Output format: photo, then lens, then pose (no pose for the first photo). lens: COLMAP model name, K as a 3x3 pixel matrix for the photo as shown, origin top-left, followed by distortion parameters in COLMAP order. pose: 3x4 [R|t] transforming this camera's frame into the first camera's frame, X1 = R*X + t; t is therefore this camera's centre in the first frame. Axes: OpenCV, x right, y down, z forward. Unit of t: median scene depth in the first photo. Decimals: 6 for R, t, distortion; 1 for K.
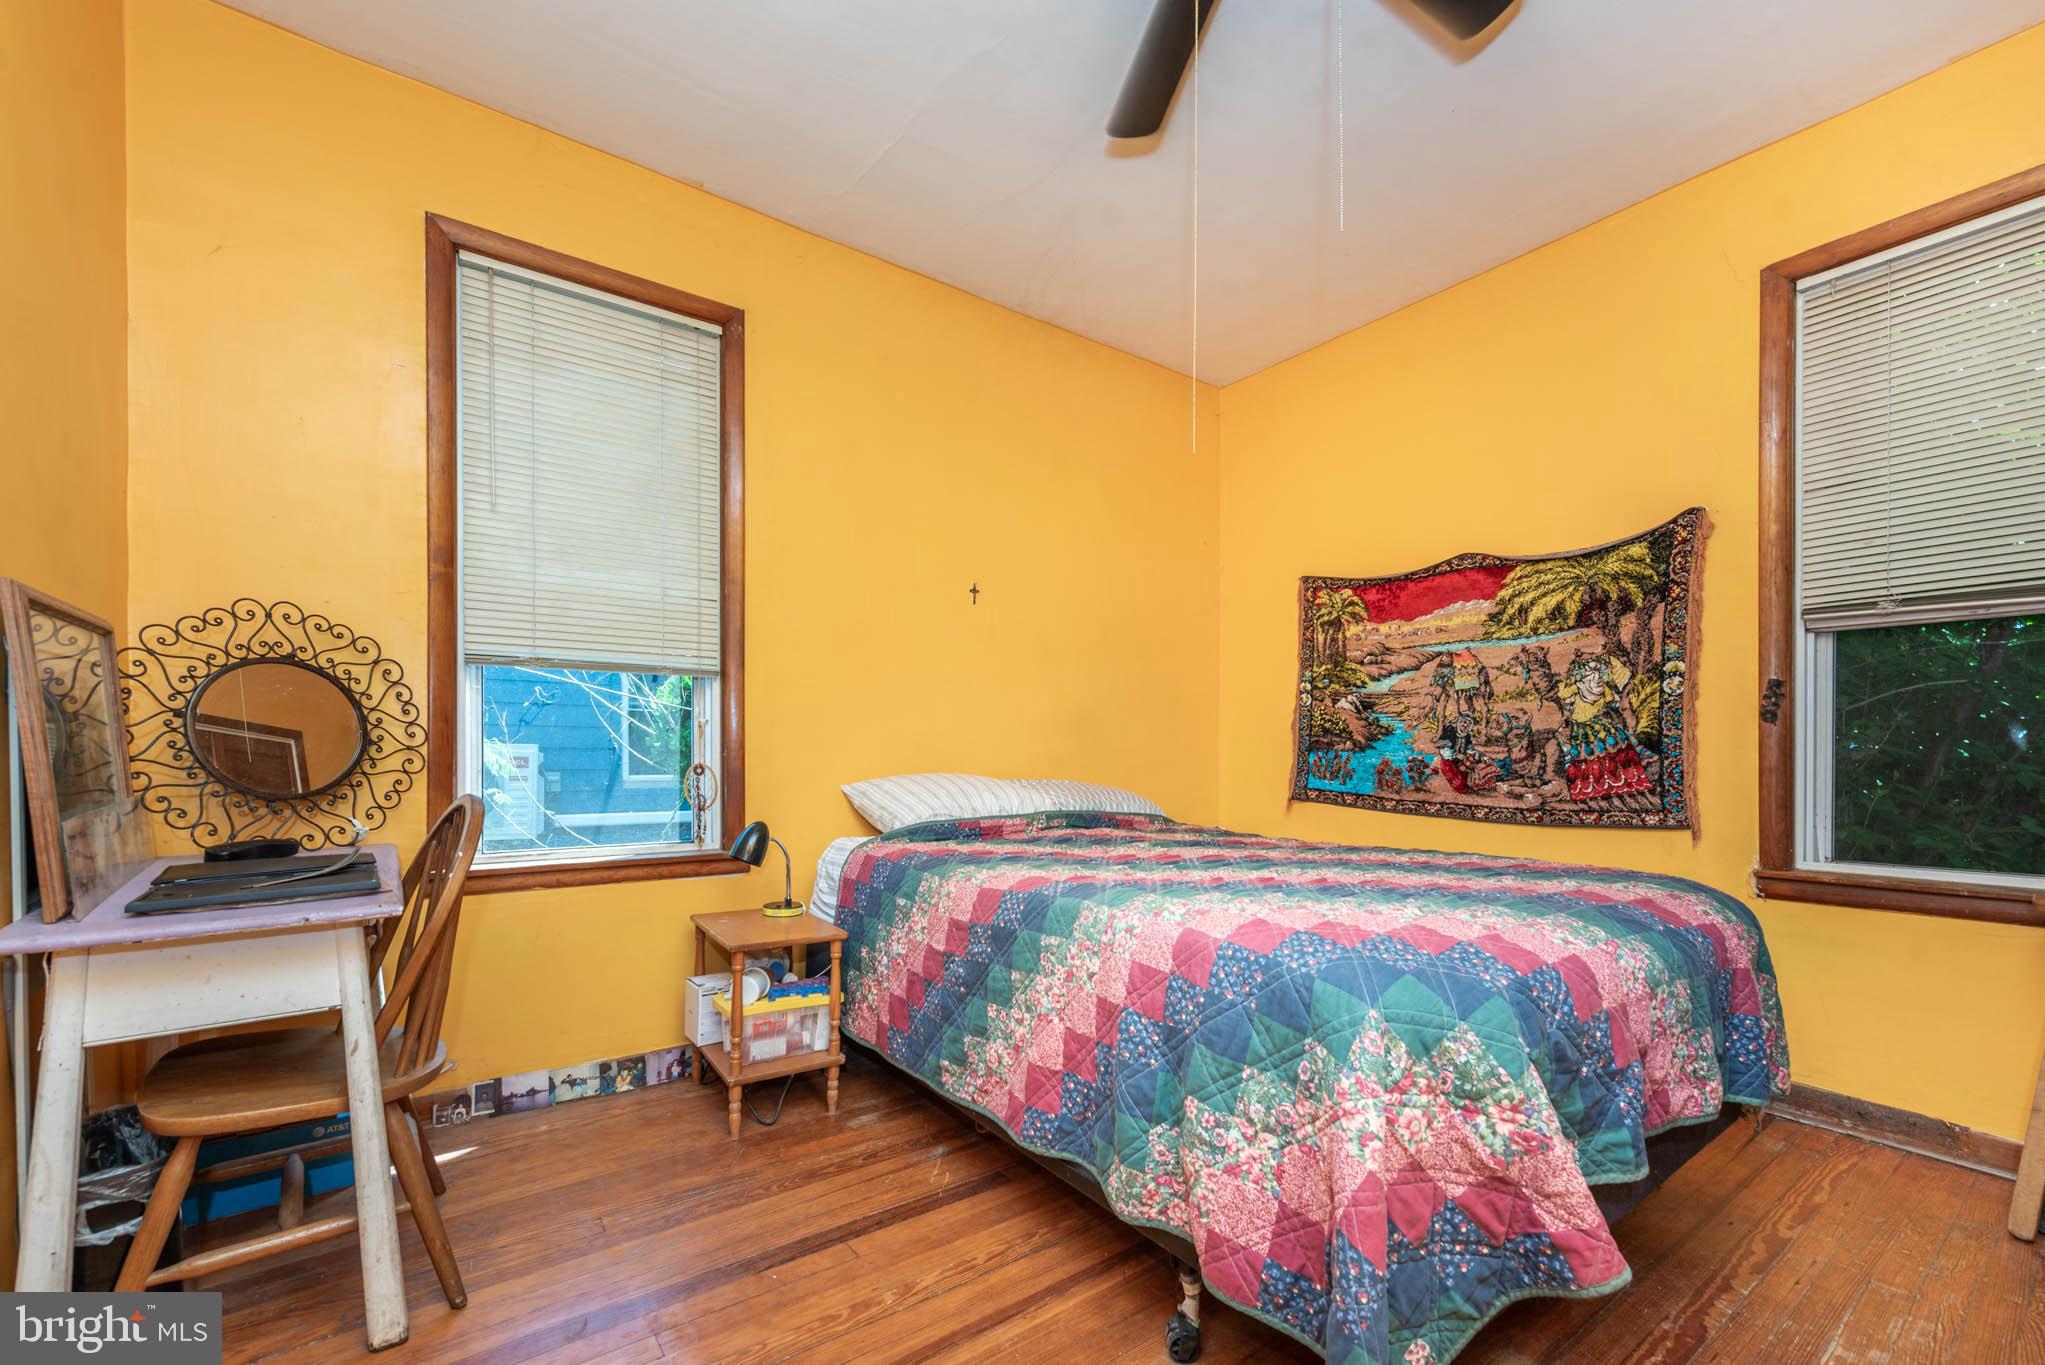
lens RADIAL K [[824.9, 0, 976.6], [0, 824.9, 753.0], [0, 0, 1]] dist [0.007330, -0.000656]
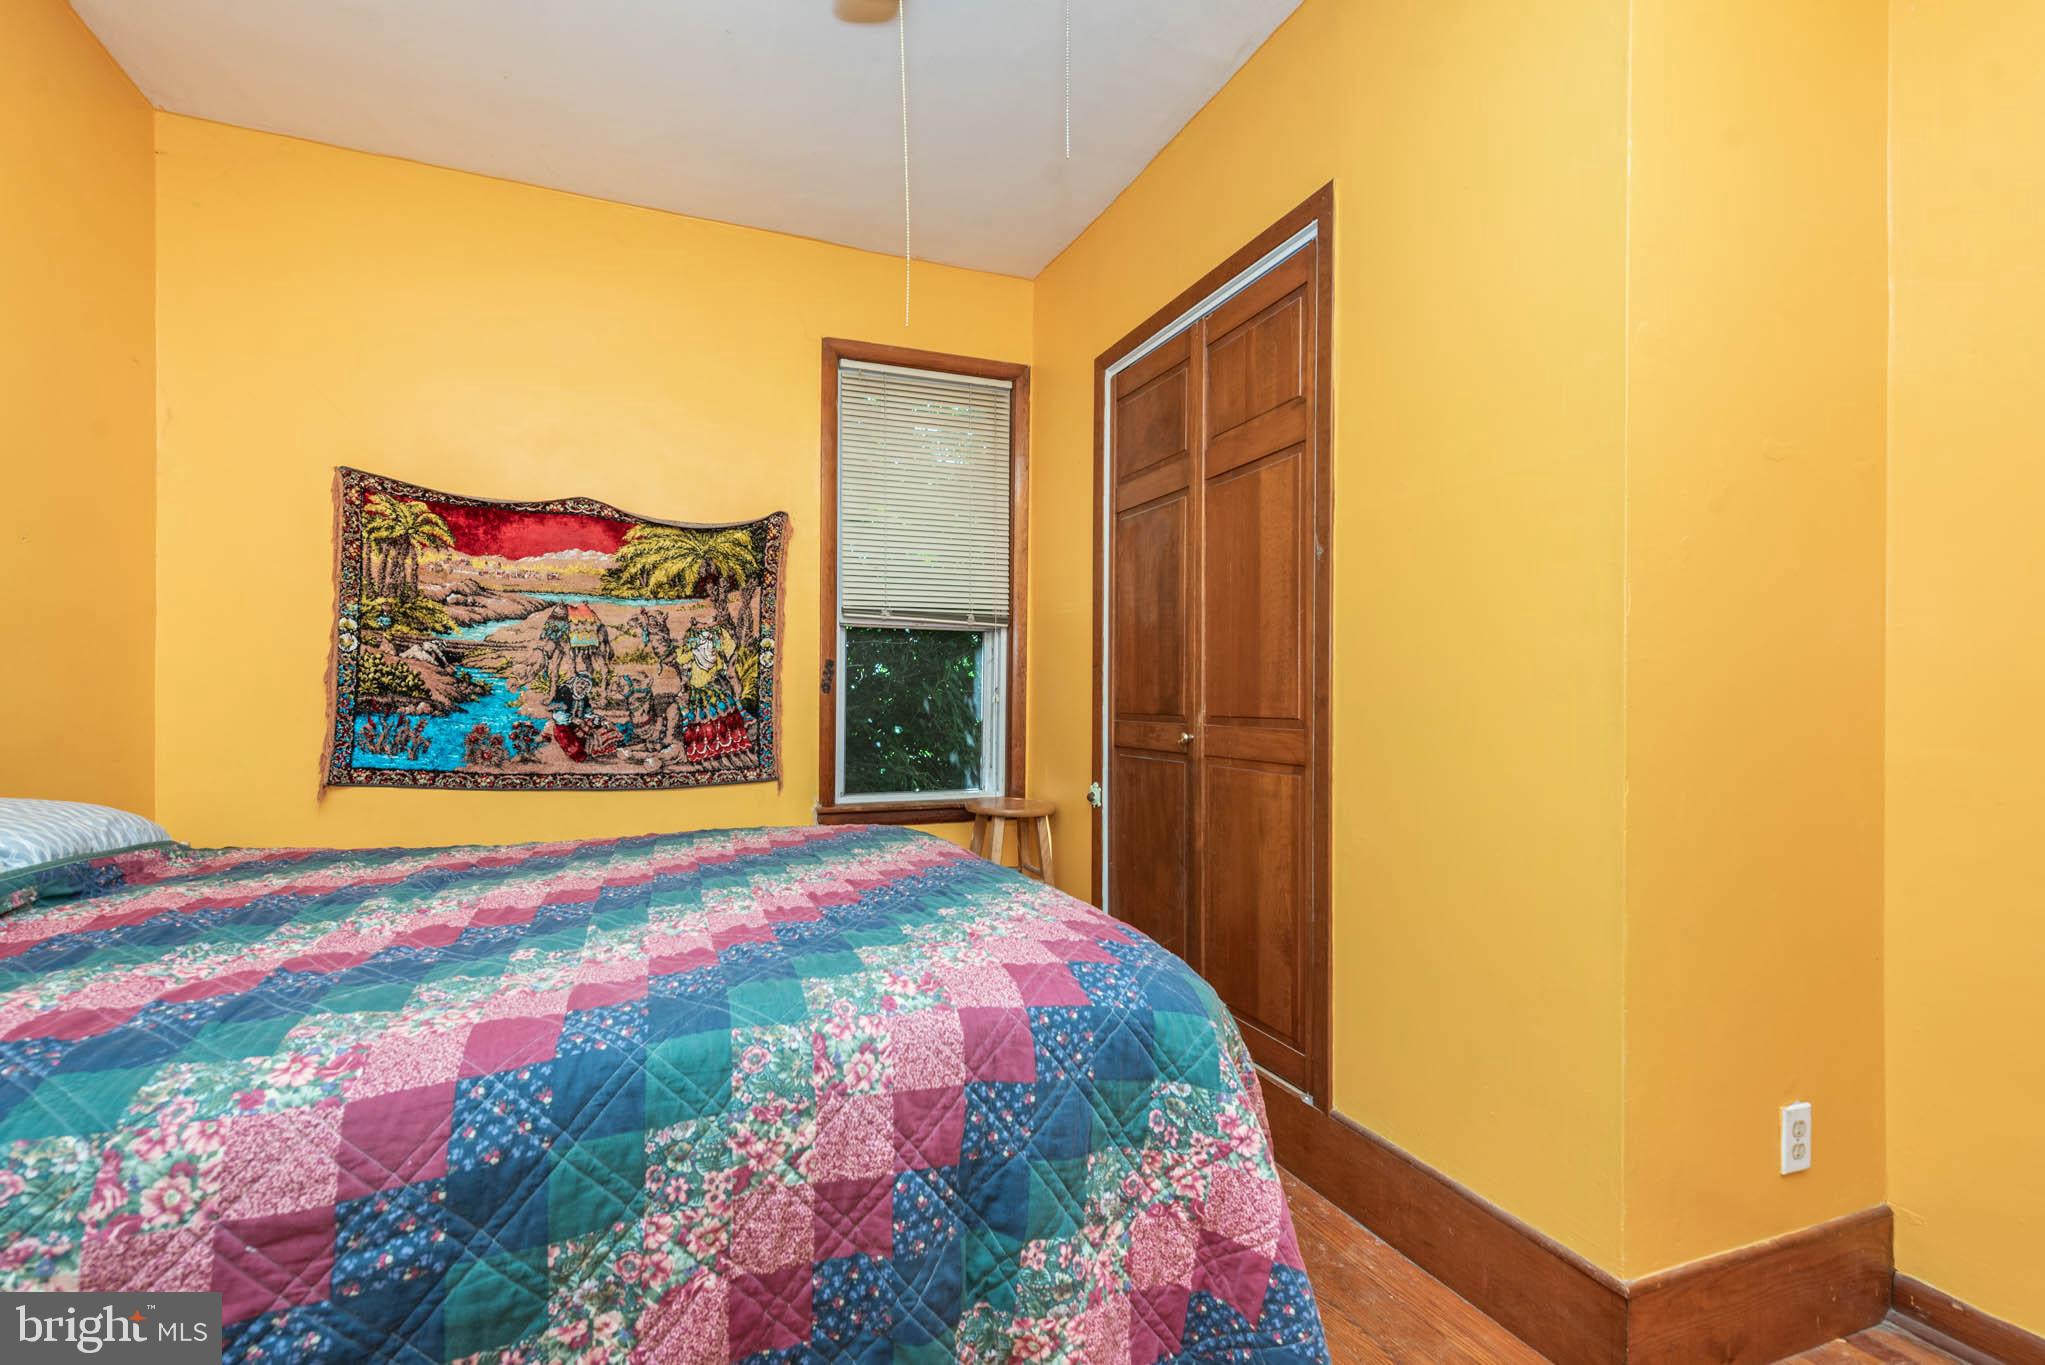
lens RADIAL K [[824.9, 0, 1016.9], [0, 824.9, 697.5], [0, 0, 1]] dist [0.007330, -0.000656]
pose [[0.258101, 0.005958, 0.966100, -0.173515], [-0.005566, 0.999974, -0.004680, -0.021186], [-0.966102, -0.004170, 0.258127, 0.324310]]
